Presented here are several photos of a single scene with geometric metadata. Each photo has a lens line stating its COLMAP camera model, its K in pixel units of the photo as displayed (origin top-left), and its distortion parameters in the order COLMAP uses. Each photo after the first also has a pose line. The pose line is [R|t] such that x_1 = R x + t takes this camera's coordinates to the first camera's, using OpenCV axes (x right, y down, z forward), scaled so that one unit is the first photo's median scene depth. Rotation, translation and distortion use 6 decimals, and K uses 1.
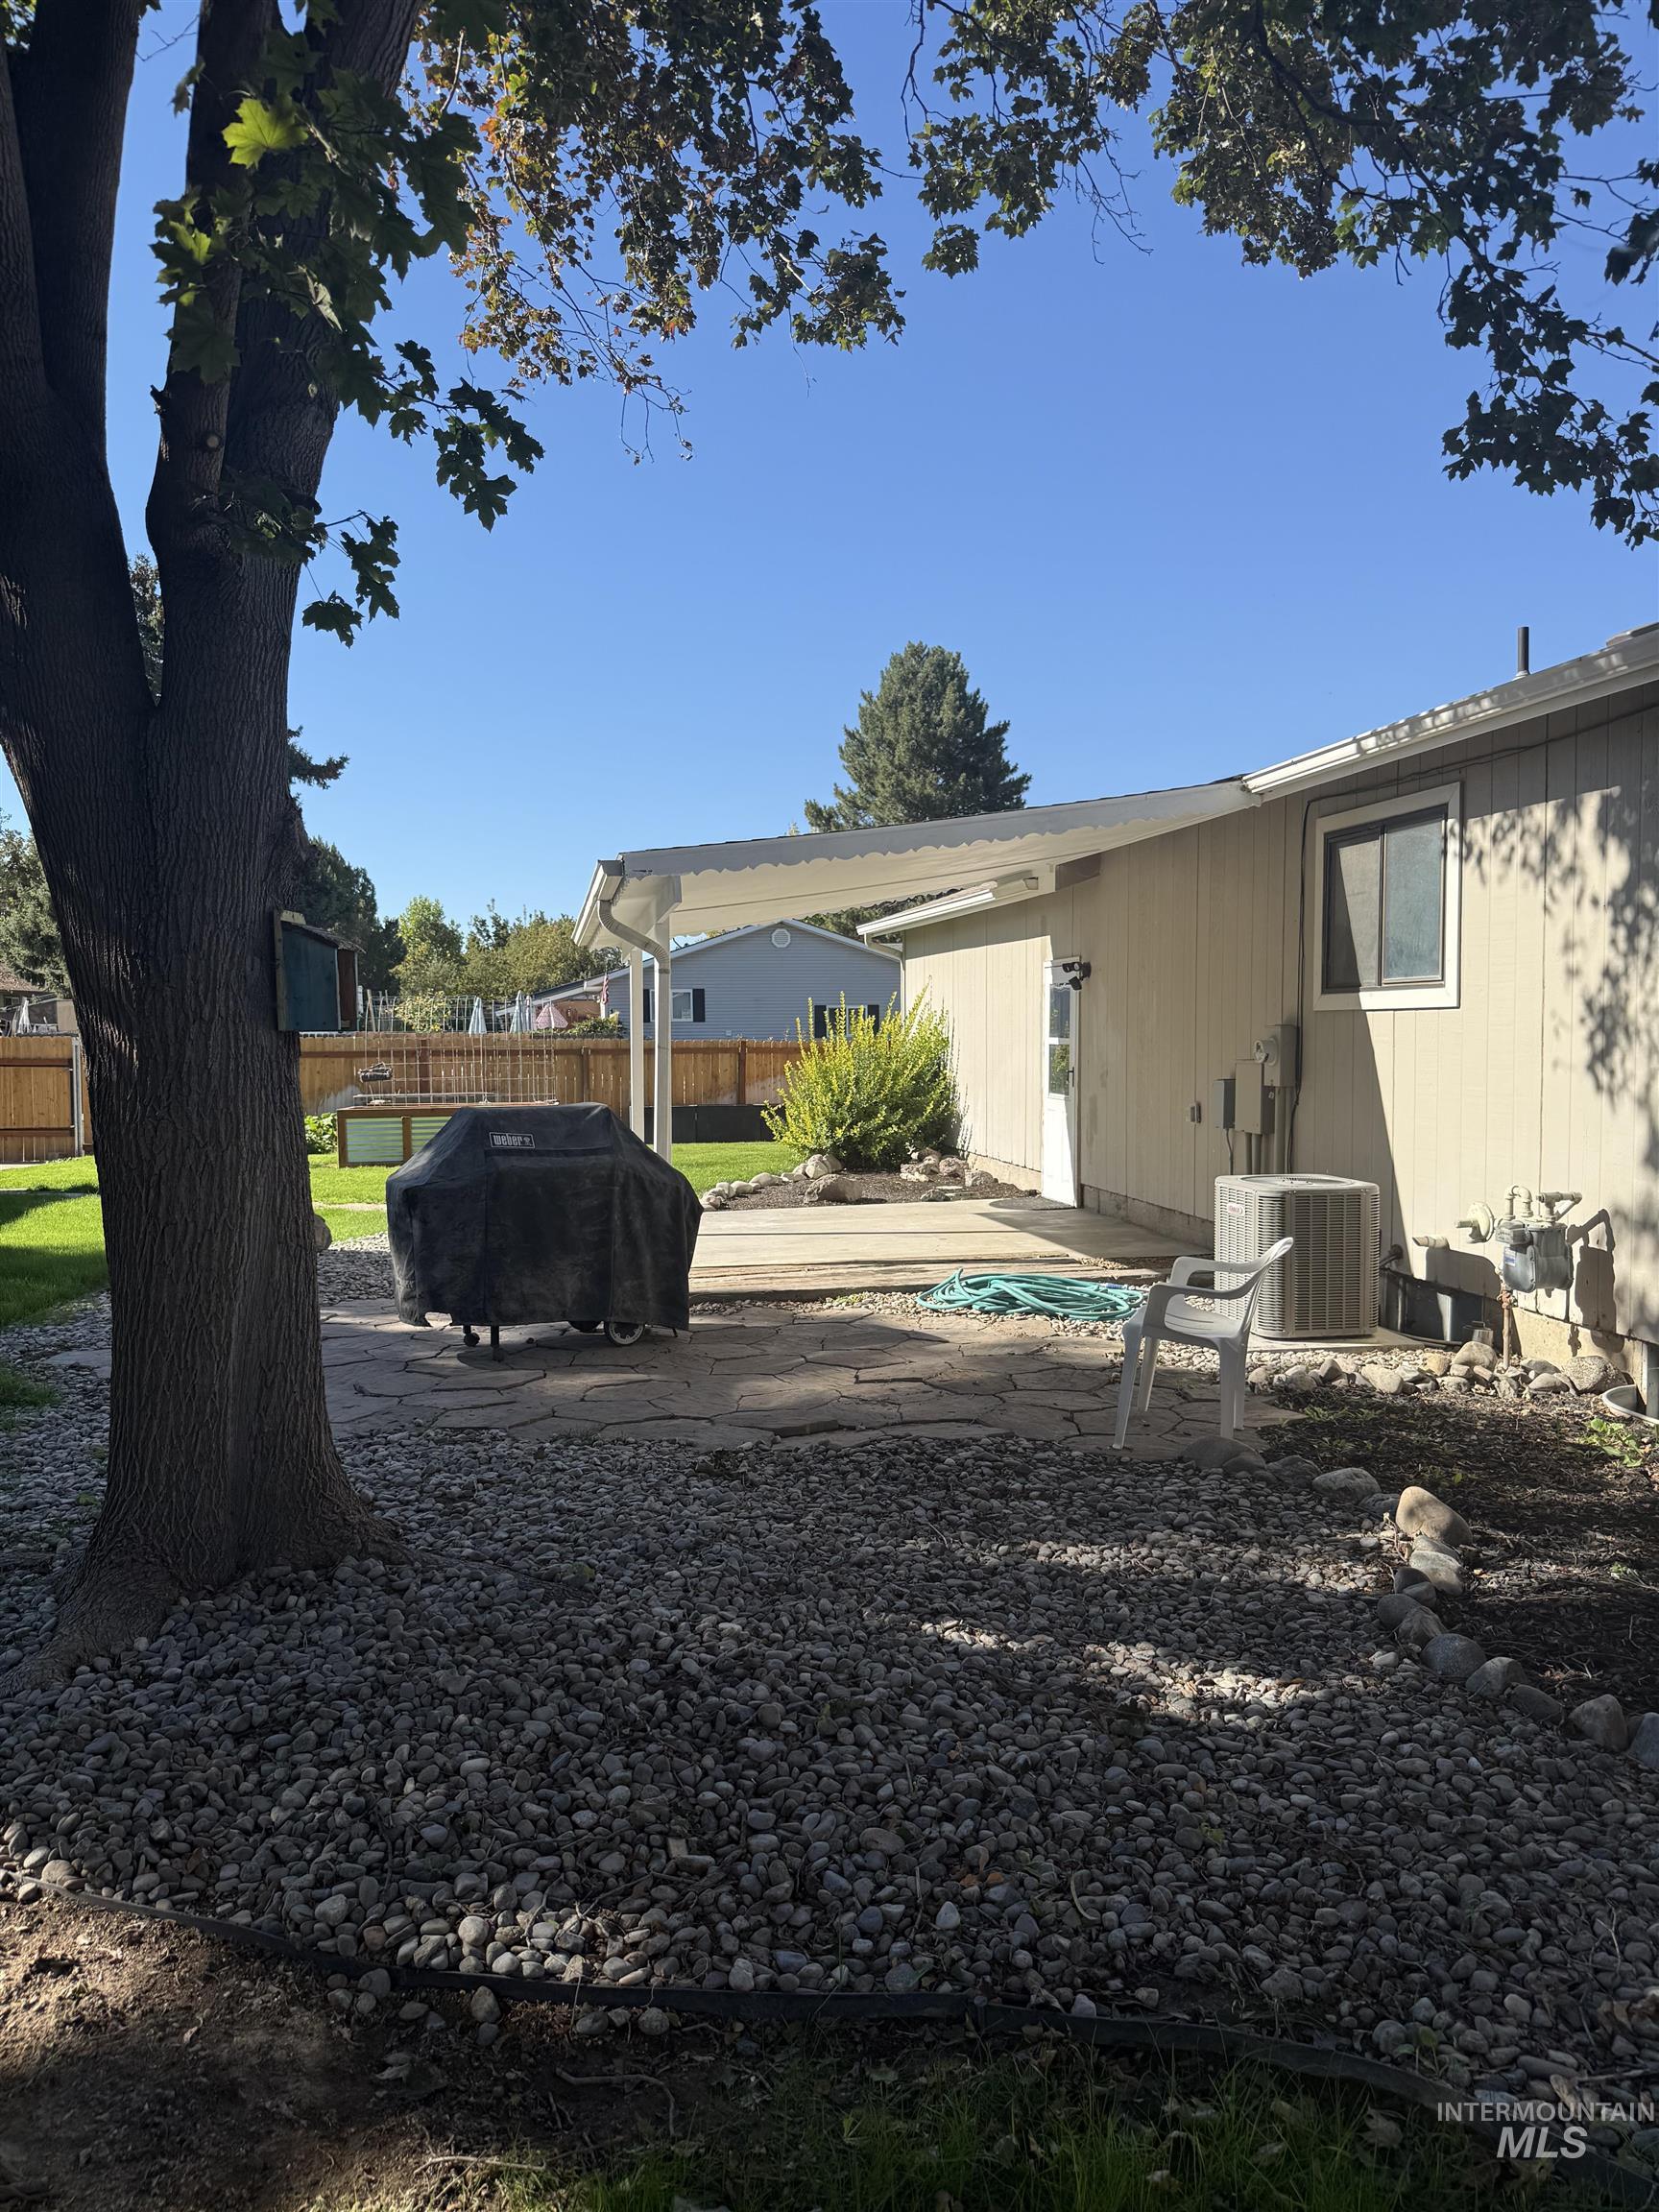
lens RADIAL K [[1560.2, 0, 831.7], [0, 1560.2, 1126.1], [0, 0, 1]] dist [0.028197, -0.040001]
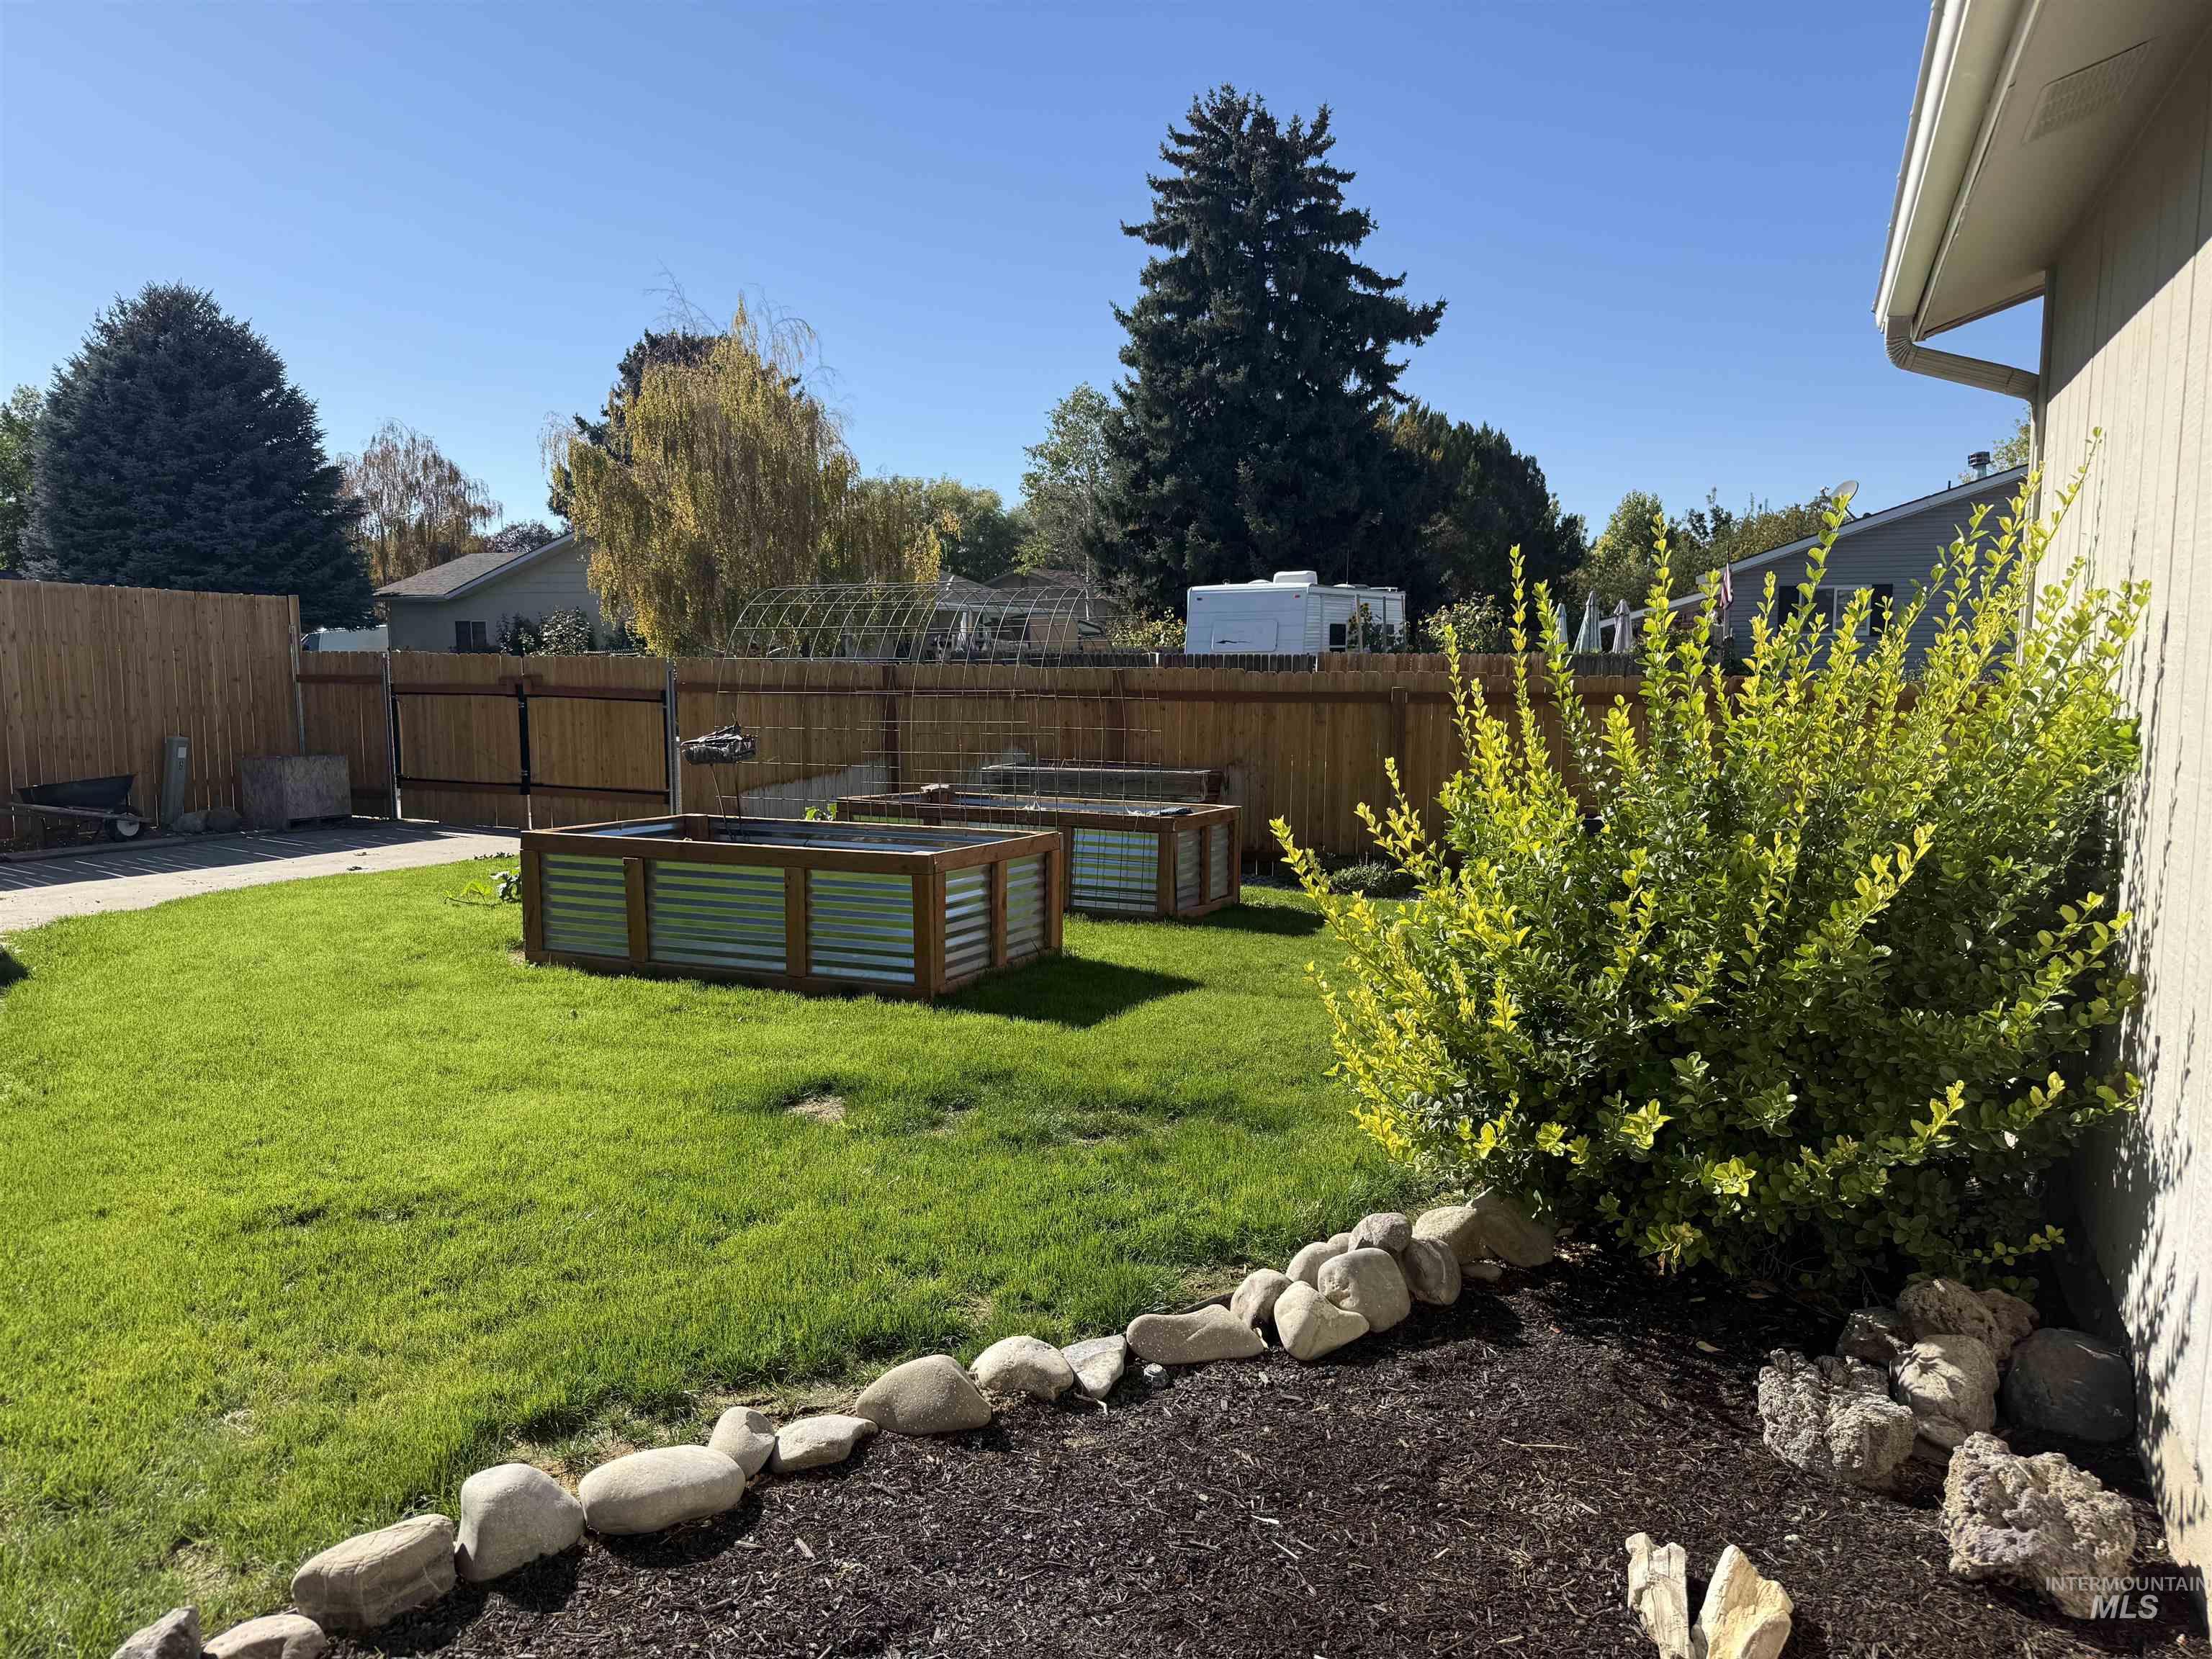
lens RADIAL K [[1560.2, 0, 1104.9], [0, 1560.2, 839.0], [0, 0, 1]] dist [0.028197, -0.040001]
pose [[0.815868, 0.073832, -0.573505, 0.021791], [-0.037936, 0.996512, 0.074322, -0.013600], [0.576992, -0.038881, 0.815824, 0.202779]]
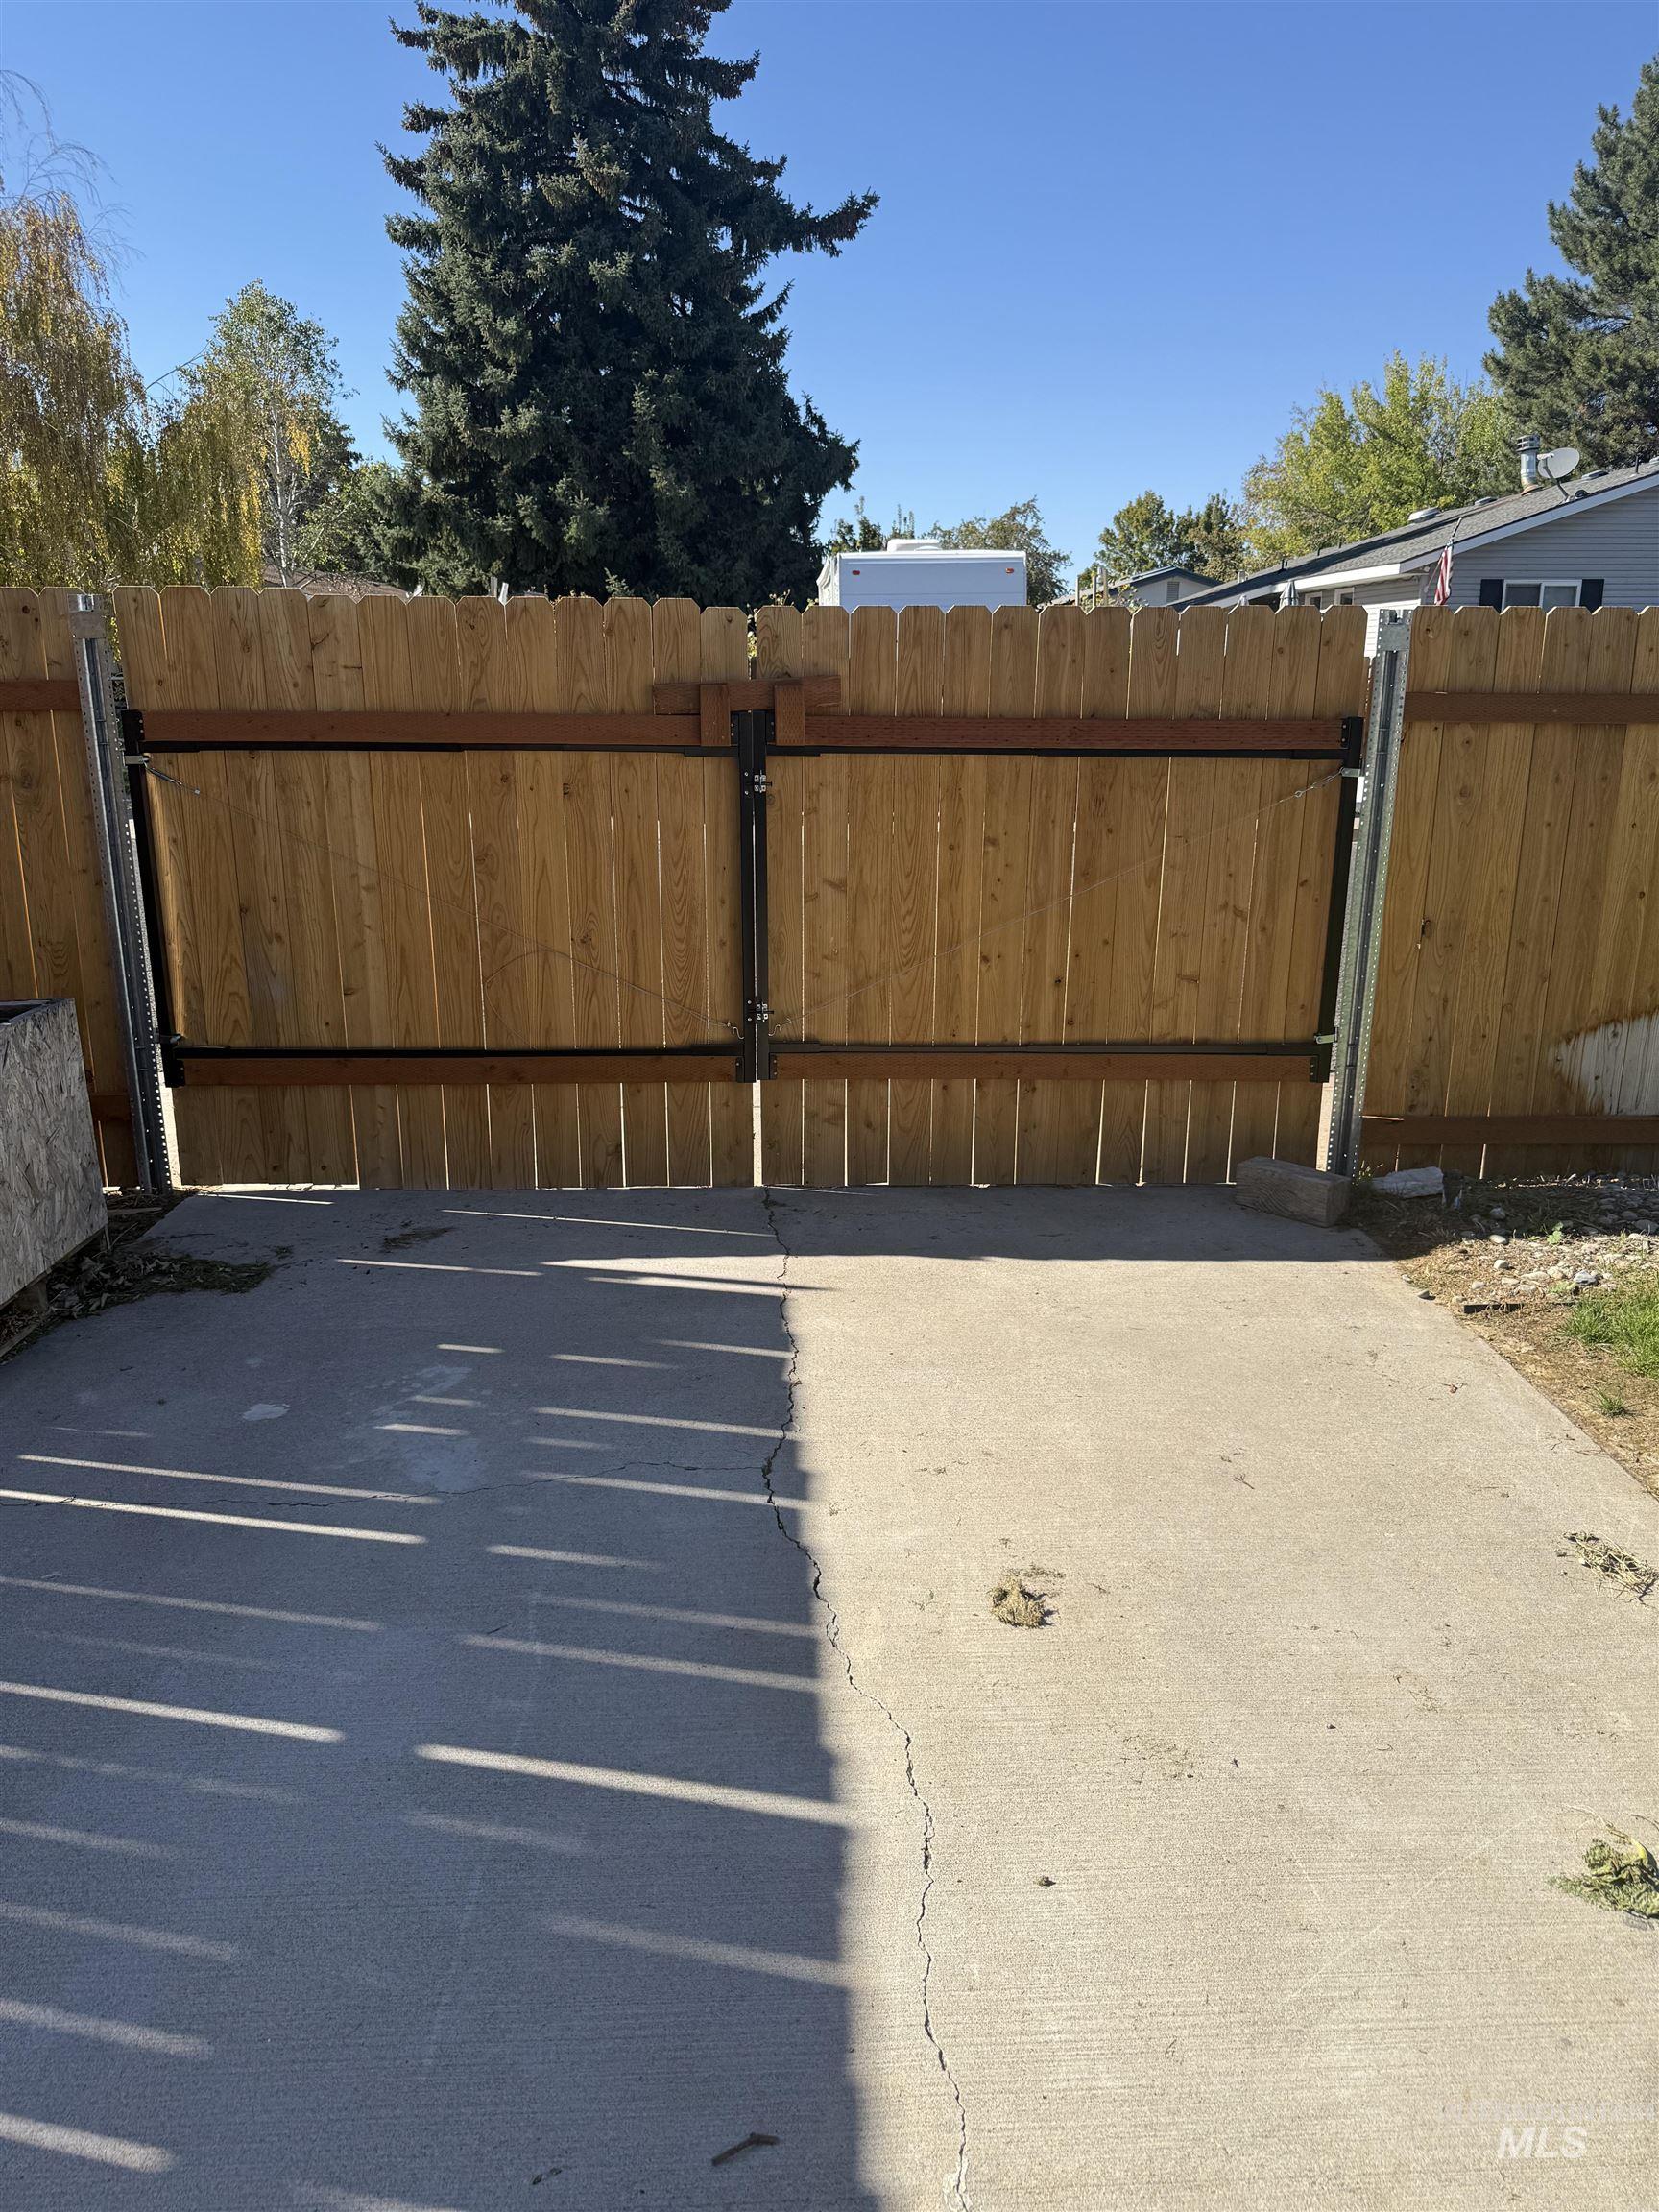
lens RADIAL K [[1560.2, 0, 821.3], [0, 1560.2, 1087.3], [0, 0, 1]] dist [0.028197, -0.040001]
pose [[0.989108, 0.043990, -0.140464, -0.193237], [-0.015540, 0.980173, 0.197534, -0.013150], [0.146368, -0.193200, 0.970181, 0.284229]]
